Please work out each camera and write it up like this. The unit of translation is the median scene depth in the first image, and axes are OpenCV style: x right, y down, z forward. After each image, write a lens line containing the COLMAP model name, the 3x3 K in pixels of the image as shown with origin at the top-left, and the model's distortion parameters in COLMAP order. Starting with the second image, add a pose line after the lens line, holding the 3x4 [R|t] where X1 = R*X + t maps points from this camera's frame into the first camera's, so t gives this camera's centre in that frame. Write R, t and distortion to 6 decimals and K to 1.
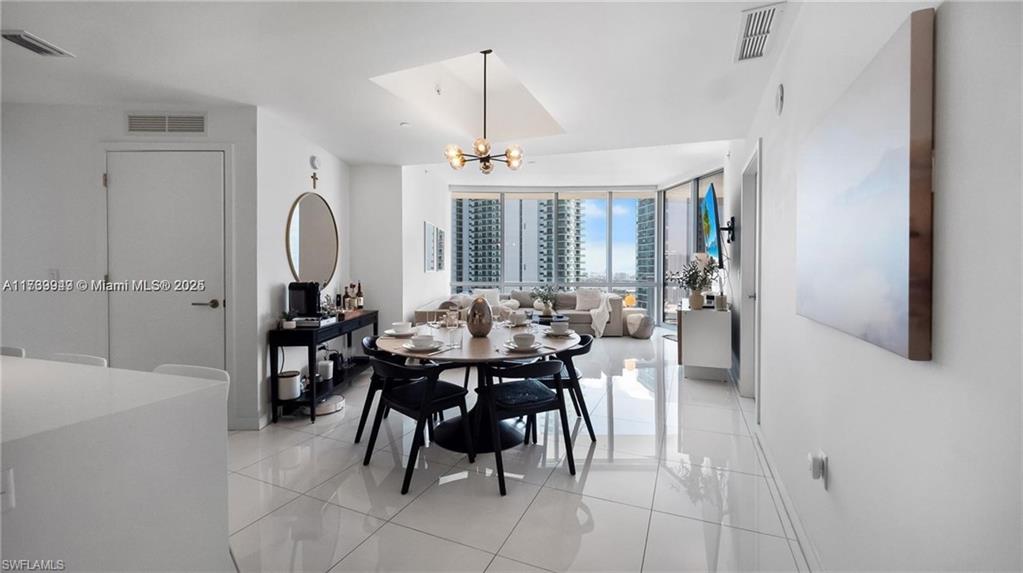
lens RADIAL K [[394.2, 0, 528.9], [0, 394.2, 277.4], [0, 0, 1]] dist [0.000686, -0.000530]
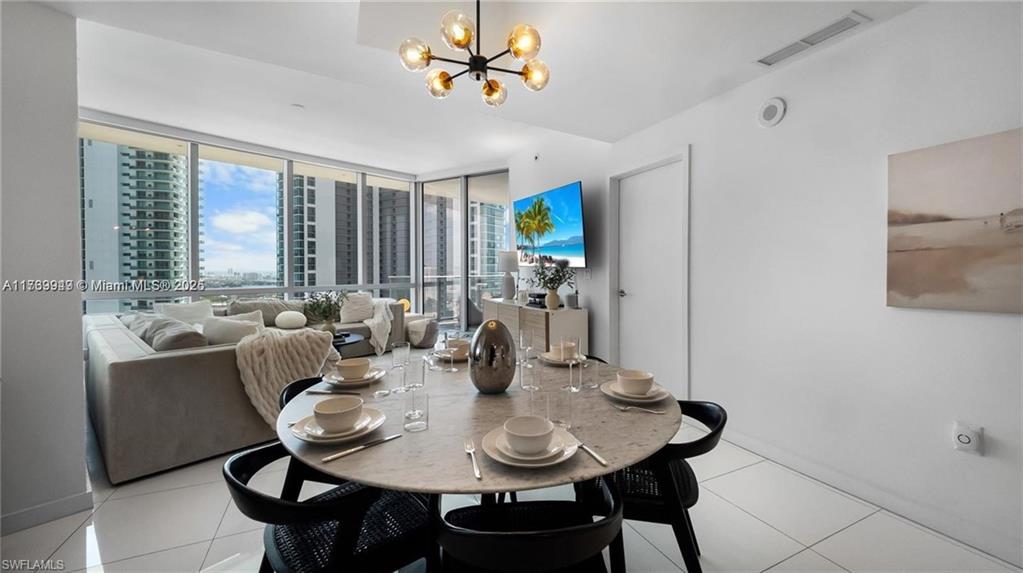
lens RADIAL K [[394.2, 0, 518.6], [0, 394.2, 274.7], [0, 0, 1]] dist [0.000686, -0.000530]
pose [[0.683844, -0.007475, 0.729590, -0.215908], [0.011323, 0.999936, -0.000368, -0.004248], [-0.729540, 0.008513, 0.683885, 0.266750]]
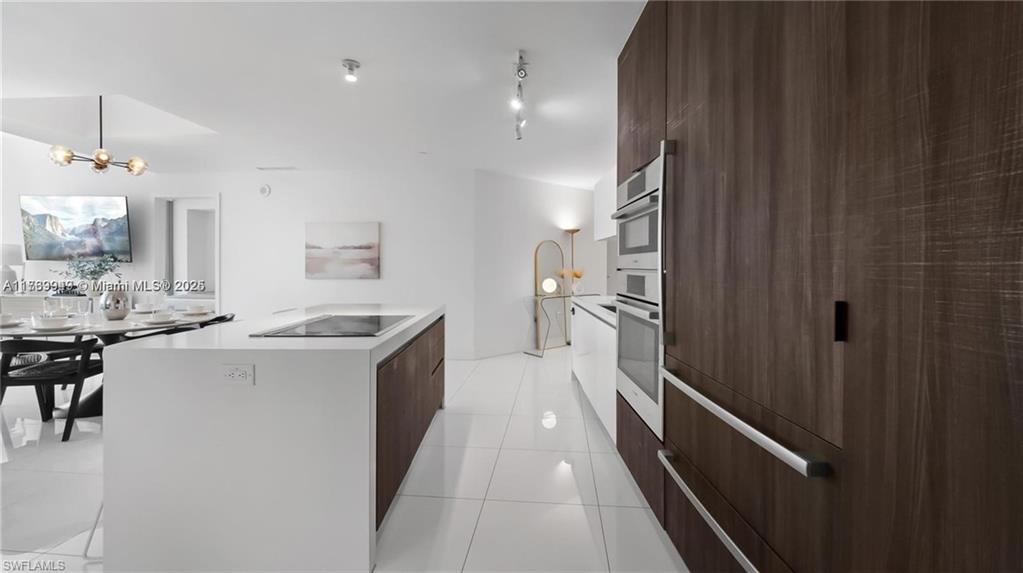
lens RADIAL K [[410.3, 0, 520.2], [0, 410.3, 276.2], [0, 0, 1]] dist [-0.000861, -0.002997]
pose [[-0.289003, -0.019049, 0.957139, -0.720817], [0.010760, 0.999674, 0.023144, 0.002898], [-0.957268, 0.016987, -0.288704, 0.093061]]
